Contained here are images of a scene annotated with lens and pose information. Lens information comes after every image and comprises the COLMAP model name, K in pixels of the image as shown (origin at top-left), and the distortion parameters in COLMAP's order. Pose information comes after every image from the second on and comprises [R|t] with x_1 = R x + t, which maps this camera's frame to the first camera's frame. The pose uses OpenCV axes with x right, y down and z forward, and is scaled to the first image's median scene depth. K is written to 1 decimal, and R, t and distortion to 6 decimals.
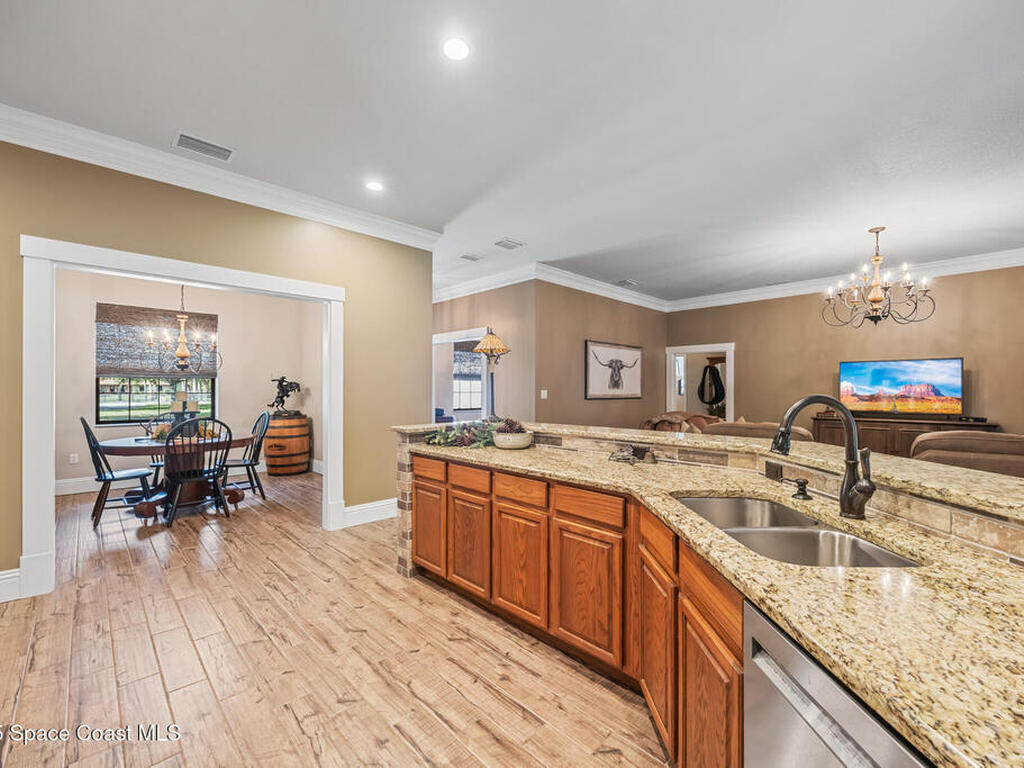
lens RADIAL K [[434.4, 0, 507.7], [0, 434.4, 387.5], [0, 0, 1]] dist [-0.000638, -0.000007]
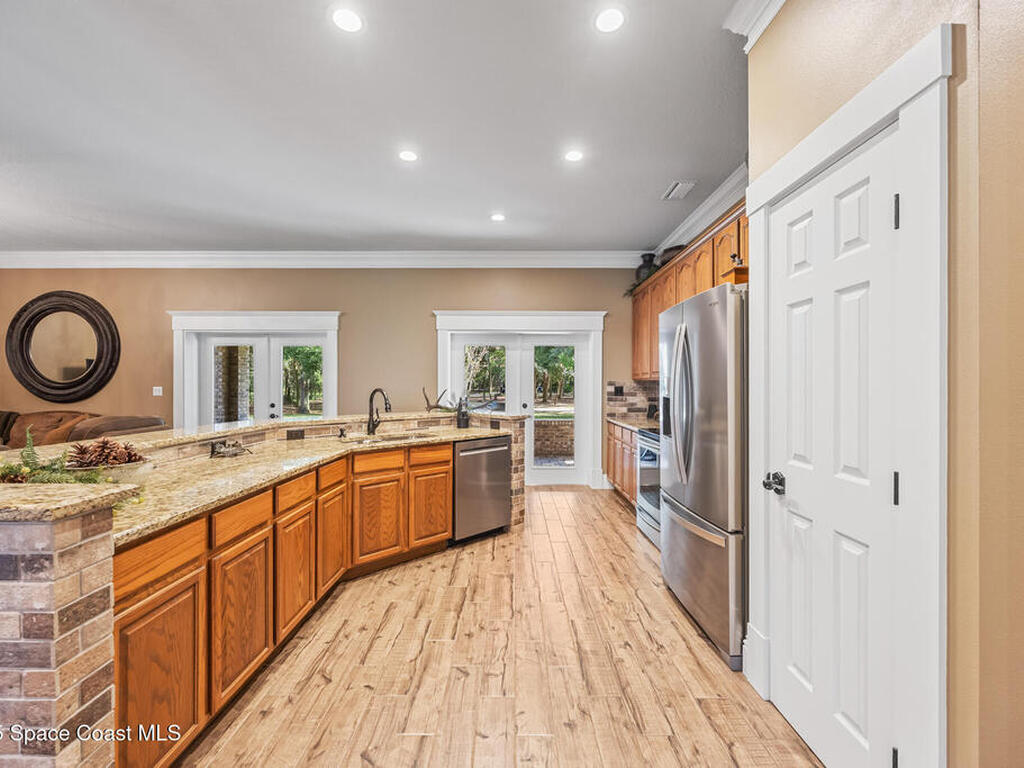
lens RADIAL K [[434.4, 0, 510.5], [0, 434.4, 384.8], [0, 0, 1]] dist [-0.000638, -0.000007]
pose [[-0.711760, -0.000471, 0.702422, -0.953128], [-0.007064, 0.999954, -0.006488, 0.005057], [-0.702387, -0.009580, -0.711731, 1.324694]]
